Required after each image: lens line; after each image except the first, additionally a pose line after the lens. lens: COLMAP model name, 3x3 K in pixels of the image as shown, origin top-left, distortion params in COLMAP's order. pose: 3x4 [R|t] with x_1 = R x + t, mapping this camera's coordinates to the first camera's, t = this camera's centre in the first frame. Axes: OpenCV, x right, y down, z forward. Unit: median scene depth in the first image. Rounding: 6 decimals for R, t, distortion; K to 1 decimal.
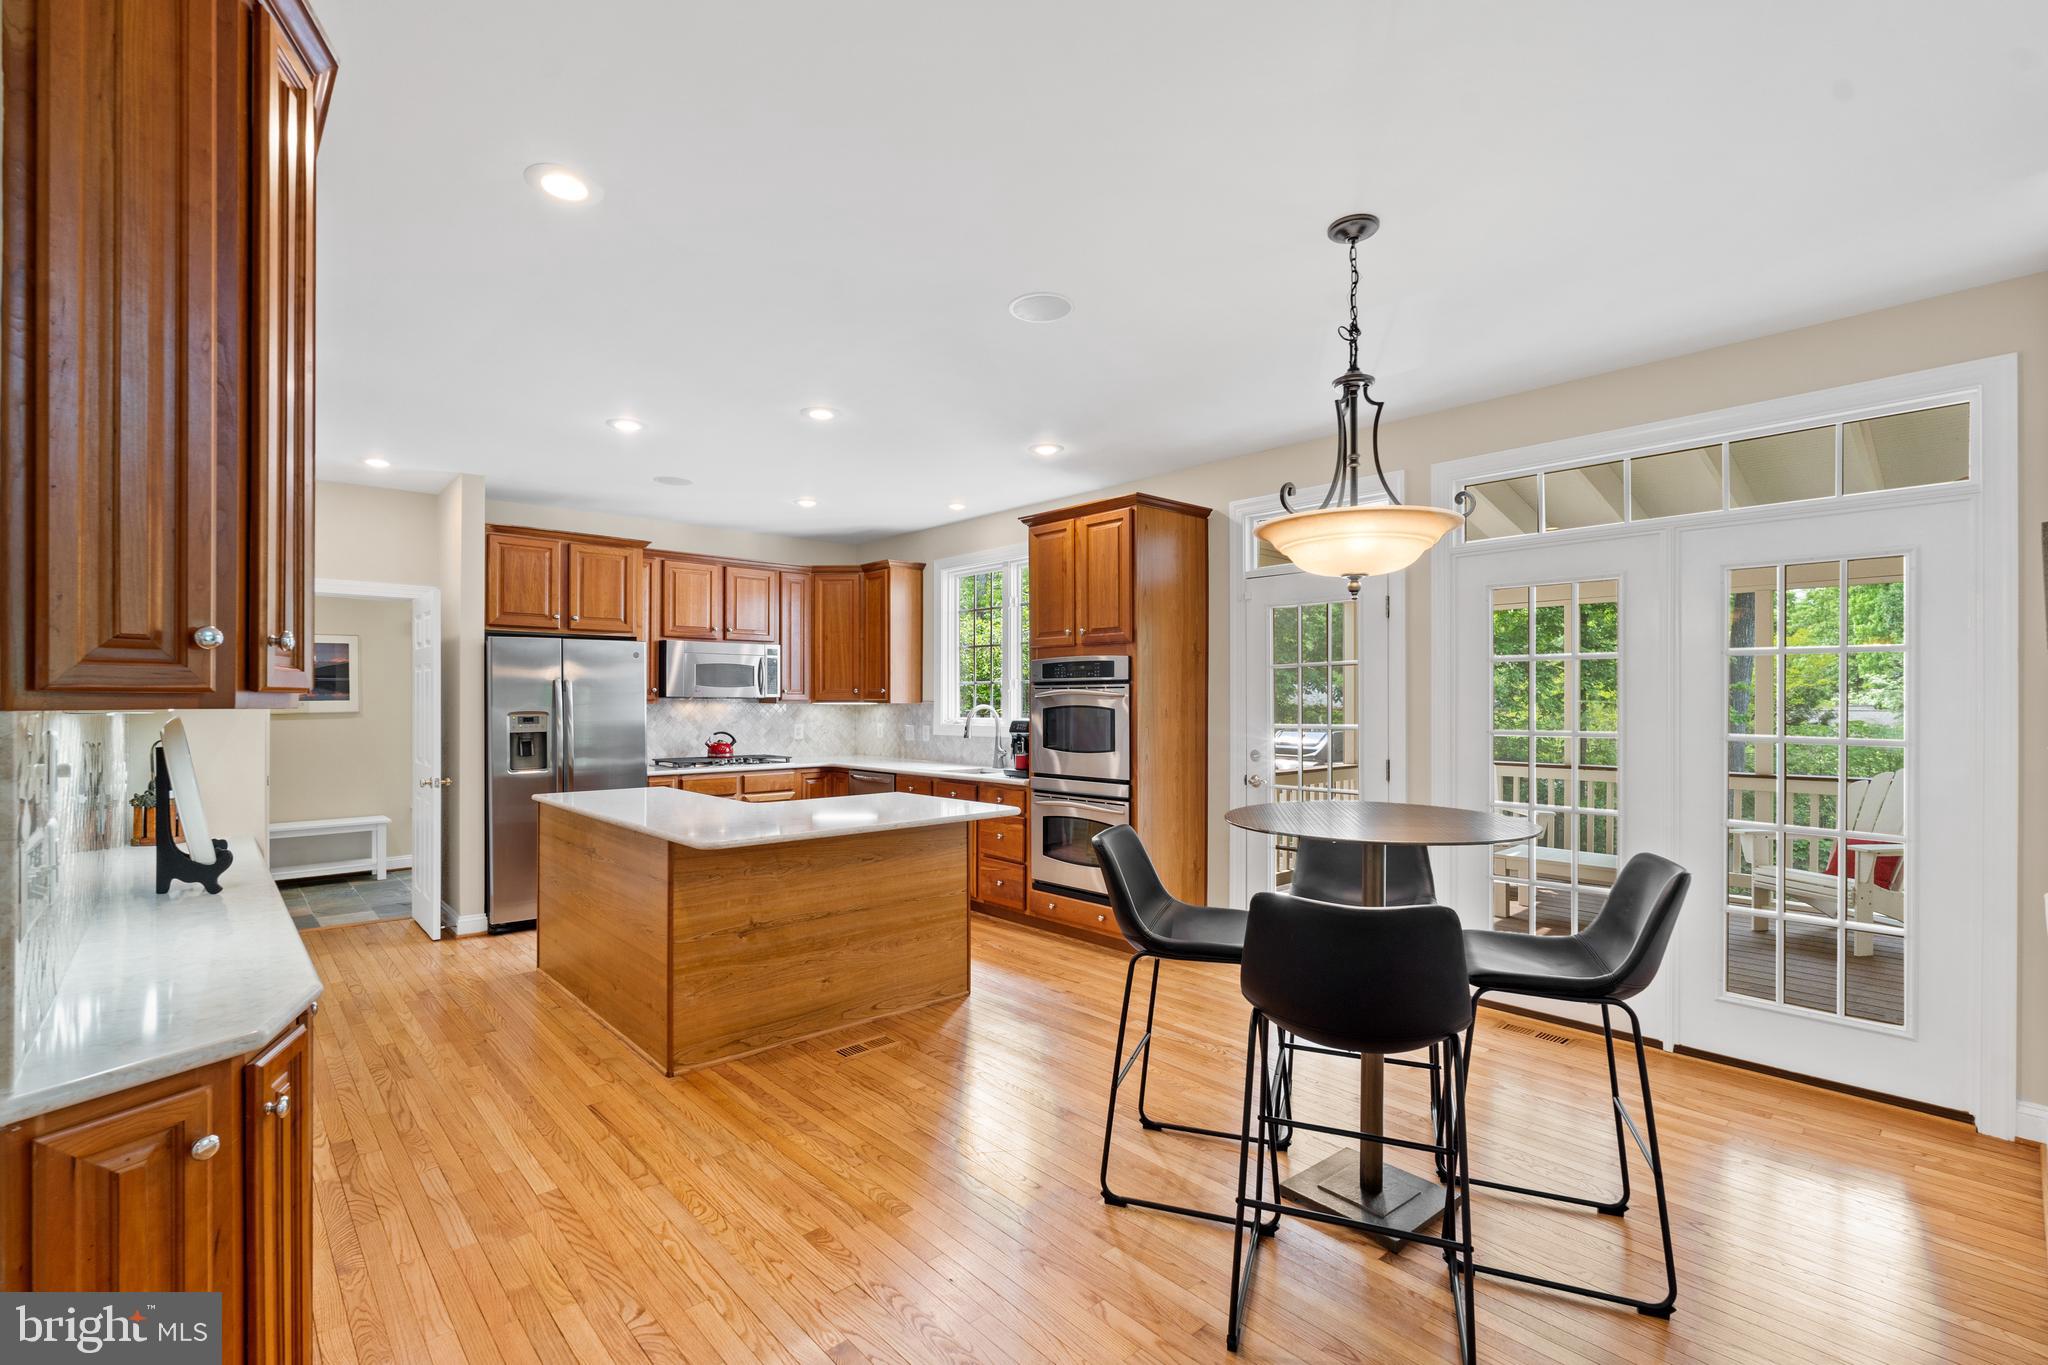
lens RADIAL K [[930.5, 0, 1012.7], [0, 930.5, 692.3], [0, 0, 1]] dist [-0.000919, -0.000894]
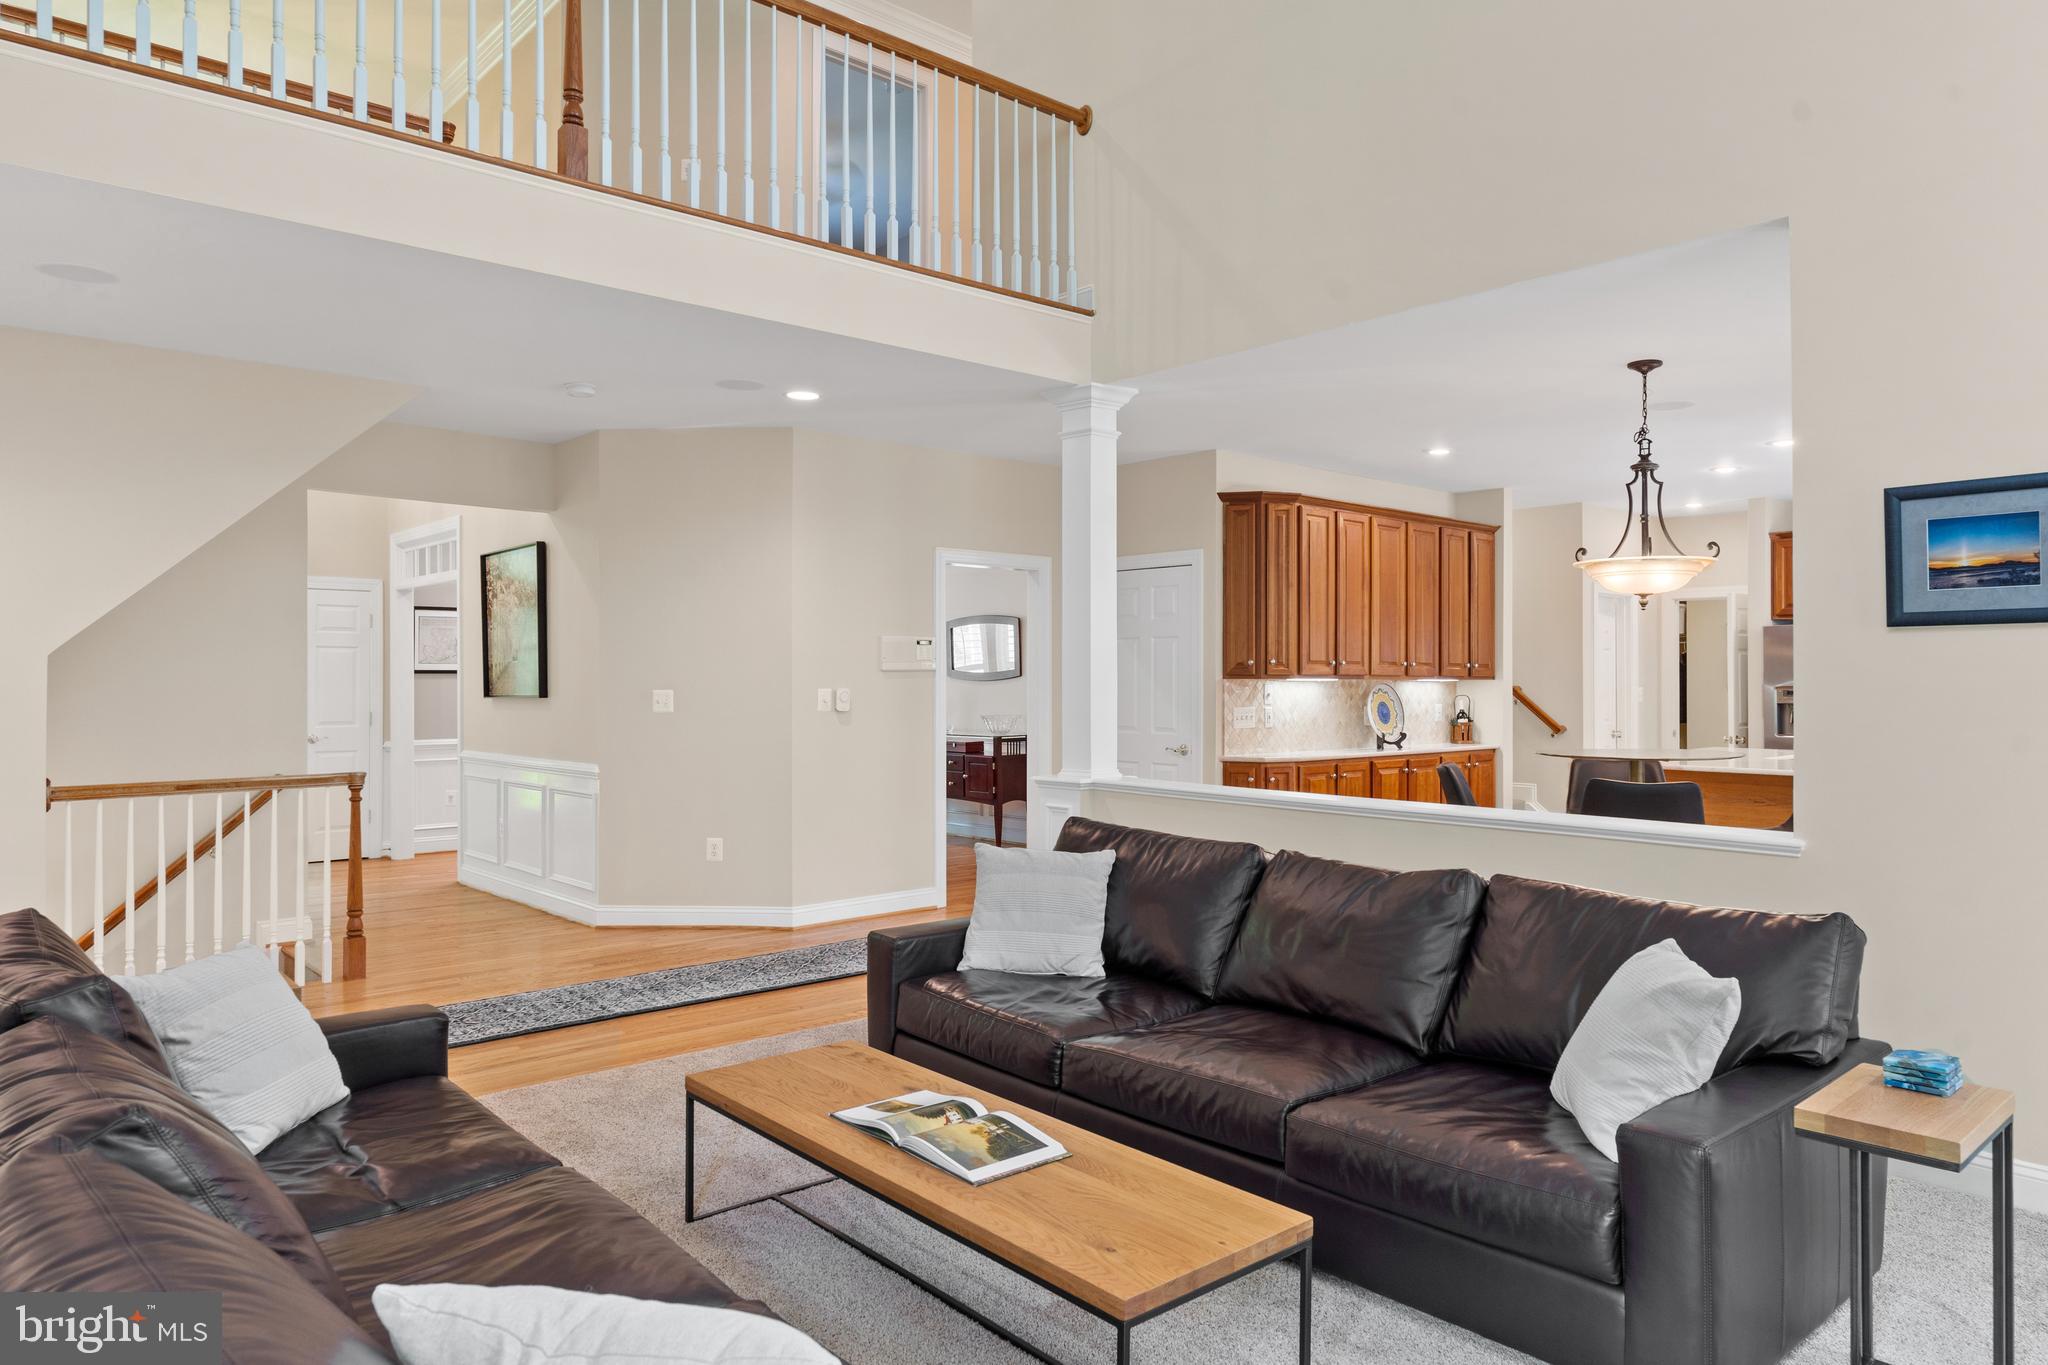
lens RADIAL K [[1286.1, 0, 982.9], [0, 1286.1, 680.7], [0, 0, 1]] dist [-0.017736, 0.000098]
pose [[-0.022796, 0.001883, -0.999738, 1.215765], [0.009132, 0.999957, 0.001676, 0.002181], [0.999698, -0.009091, -0.022812, -0.019798]]
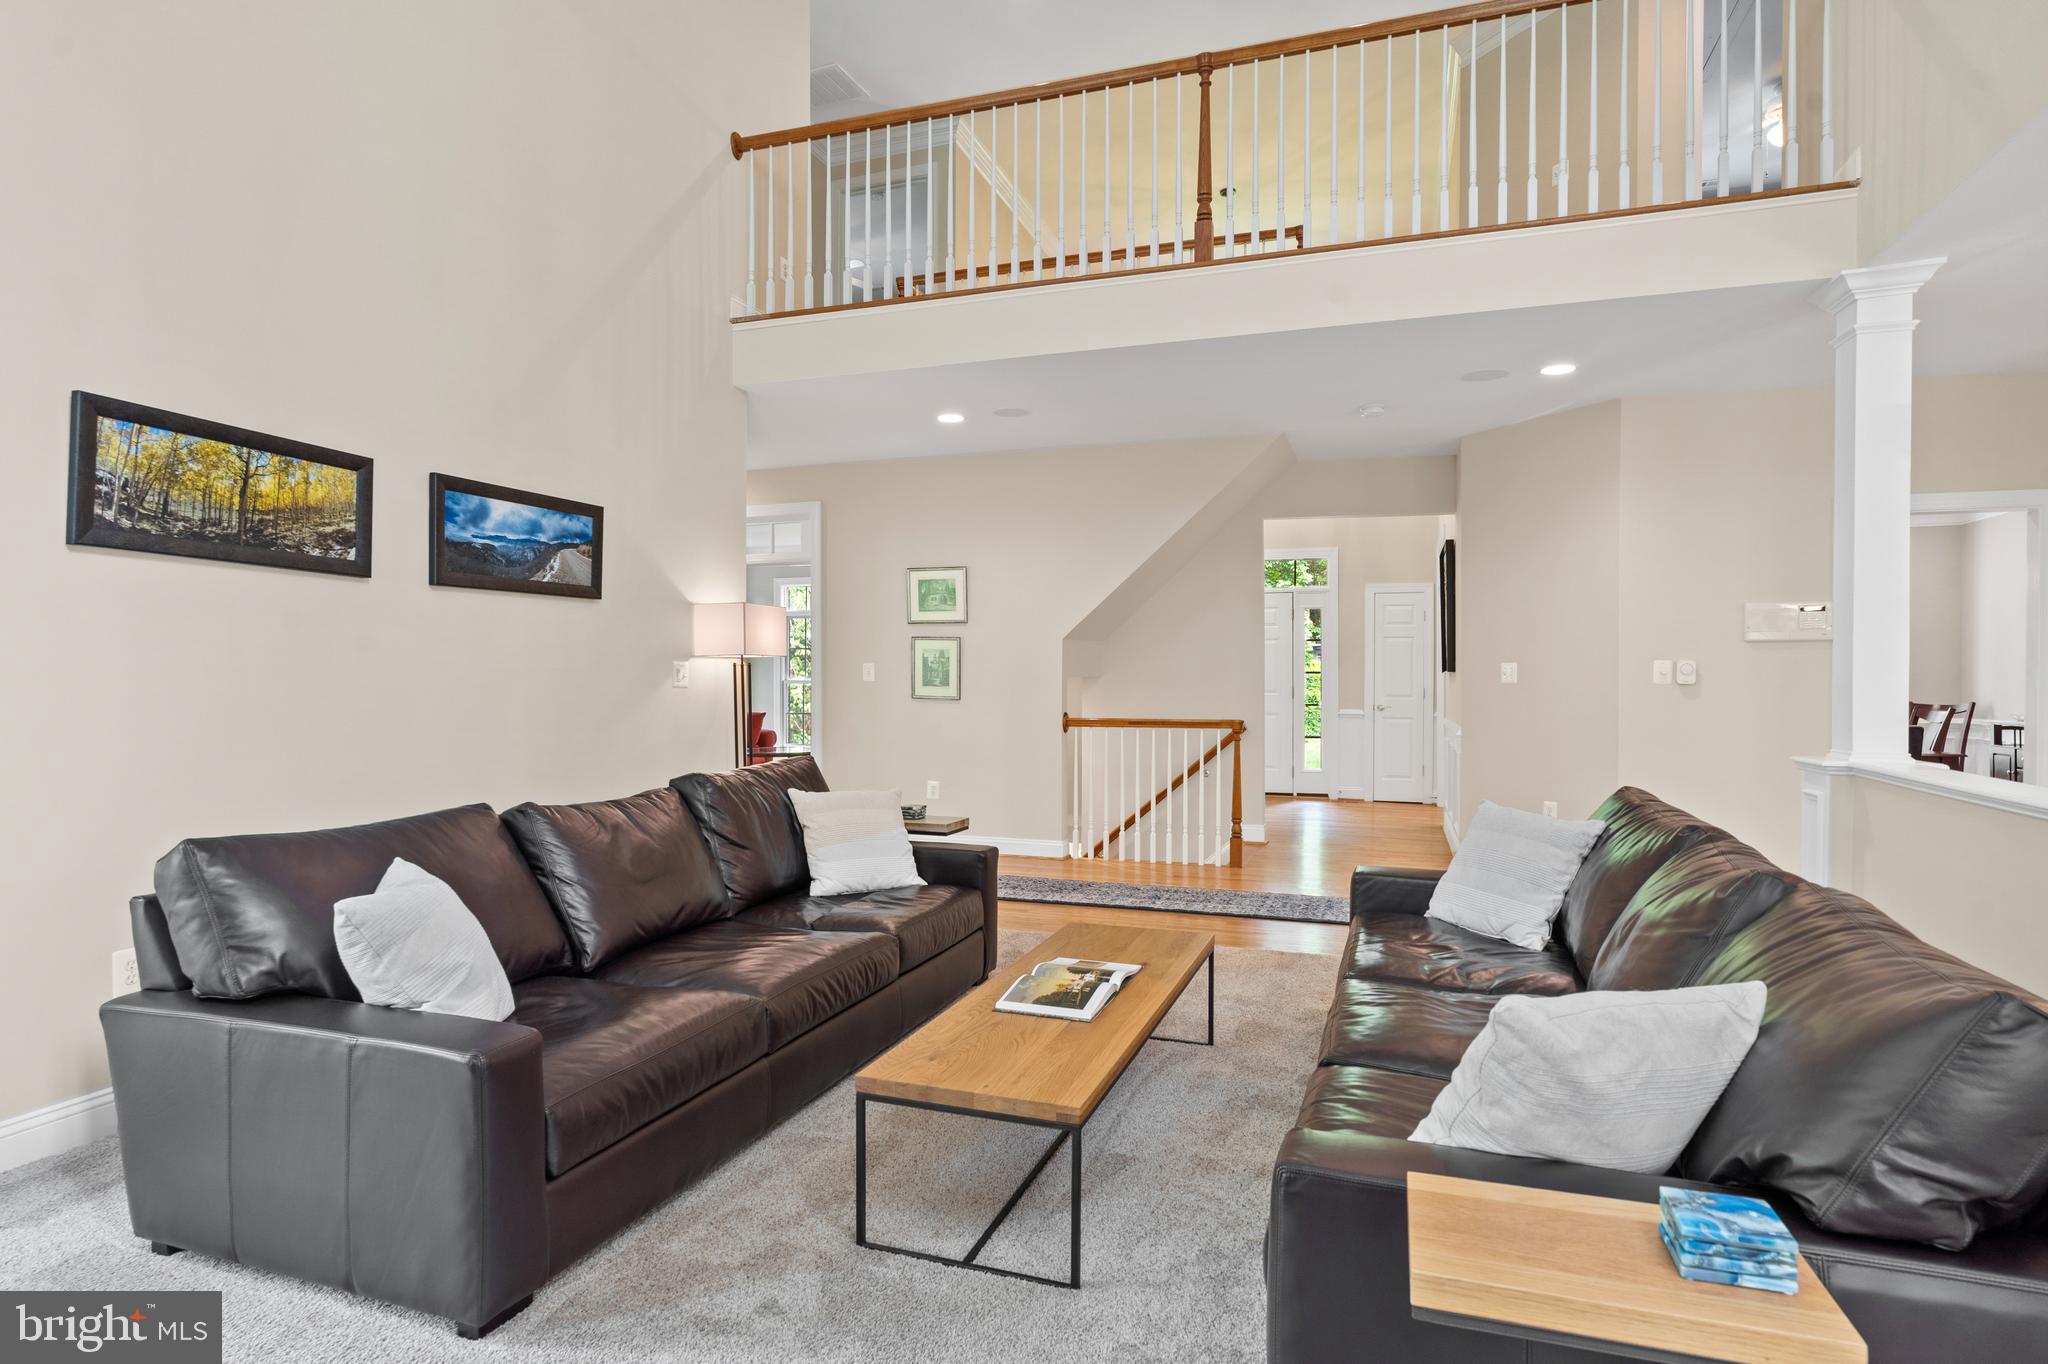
lens RADIAL K [[1097.7, 0, 1032.6], [0, 1097.7, 684.3], [0, 0, 1]] dist [-0.003086, 0.002712]
pose [[-0.875158, -0.001141, -0.483835, 0.974325], [-0.000864, 0.999999, -0.000794, 0.035716], [0.483836, -0.000277, -0.875159, 0.436518]]
